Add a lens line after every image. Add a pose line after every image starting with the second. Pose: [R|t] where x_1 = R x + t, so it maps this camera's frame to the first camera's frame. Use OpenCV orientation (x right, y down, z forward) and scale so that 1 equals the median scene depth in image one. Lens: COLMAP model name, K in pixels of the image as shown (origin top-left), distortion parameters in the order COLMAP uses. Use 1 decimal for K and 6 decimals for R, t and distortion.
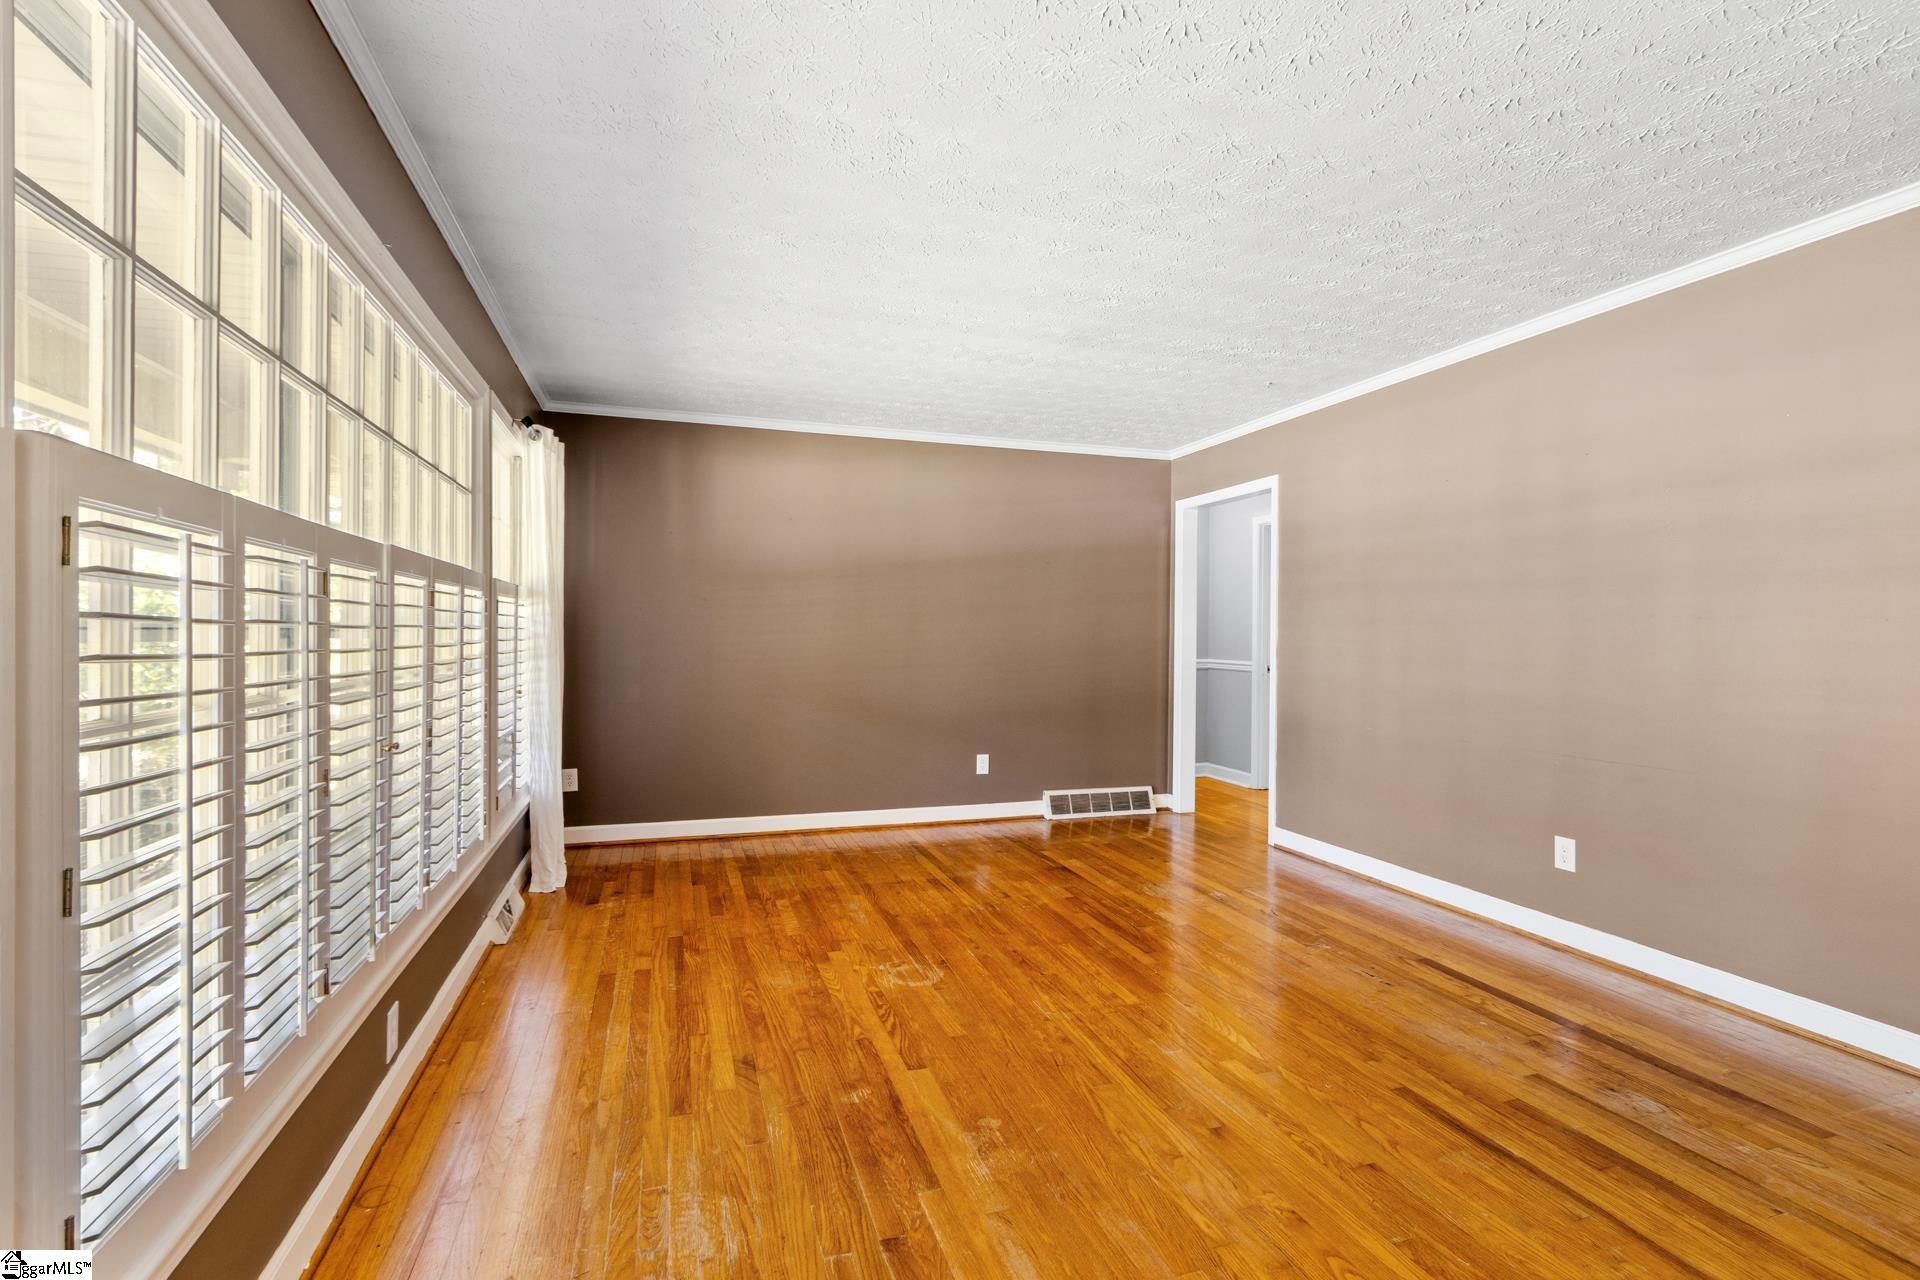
lens RADIAL K [[905.4, 0, 951.8], [0, 905.4, 633.2], [0, 0, 1]] dist [0.001233, -0.000886]
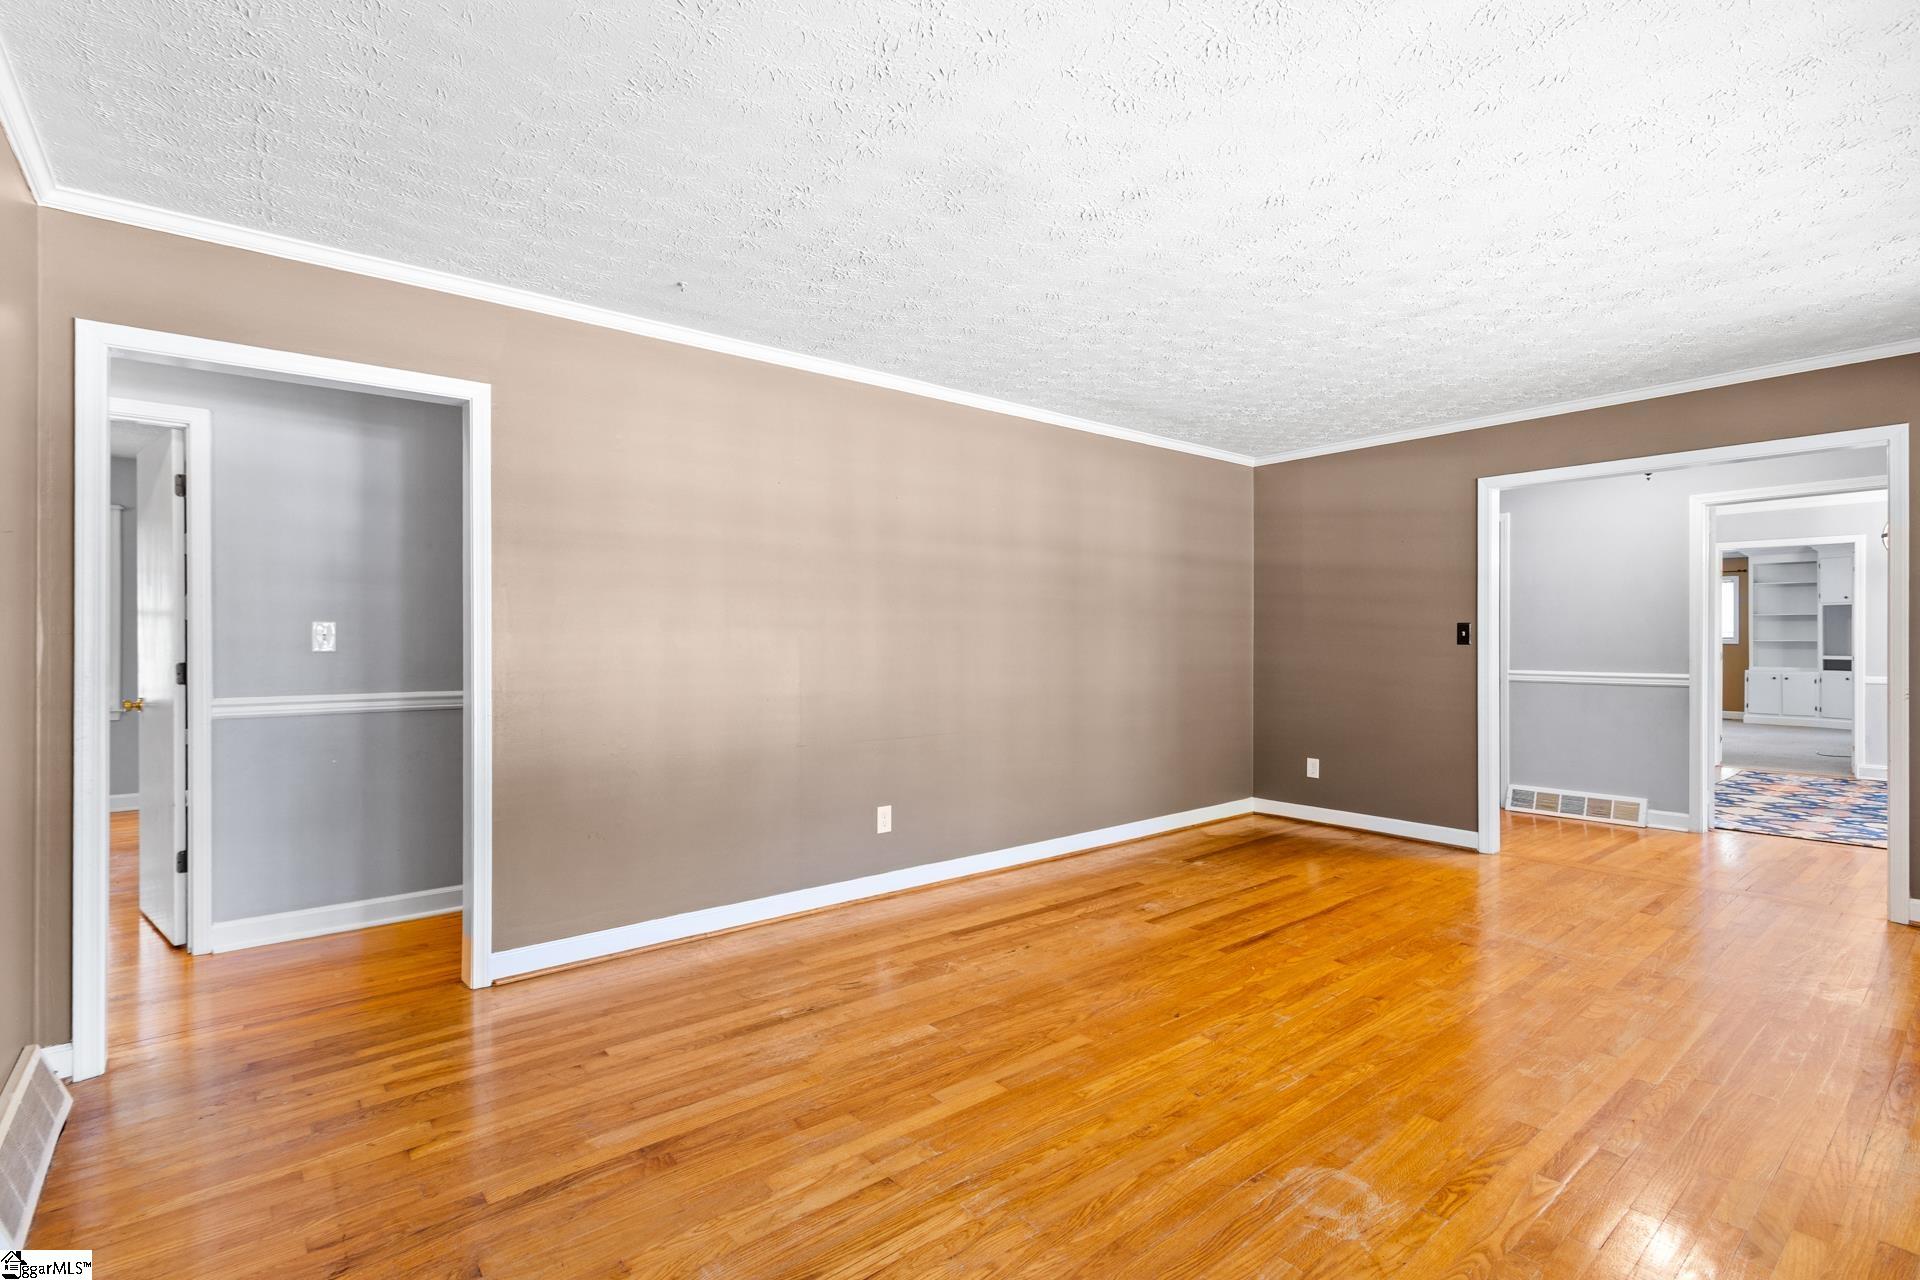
lens RADIAL K [[905.4, 0, 928.7], [0, 905.4, 636.0], [0, 0, 1]] dist [0.001233, -0.000886]
pose [[-0.368830, -0.000158, 0.929497, -0.547761], [0.000931, 0.999999, 0.000540, -0.005683], [-0.929497, 0.001064, -0.368829, 1.577416]]
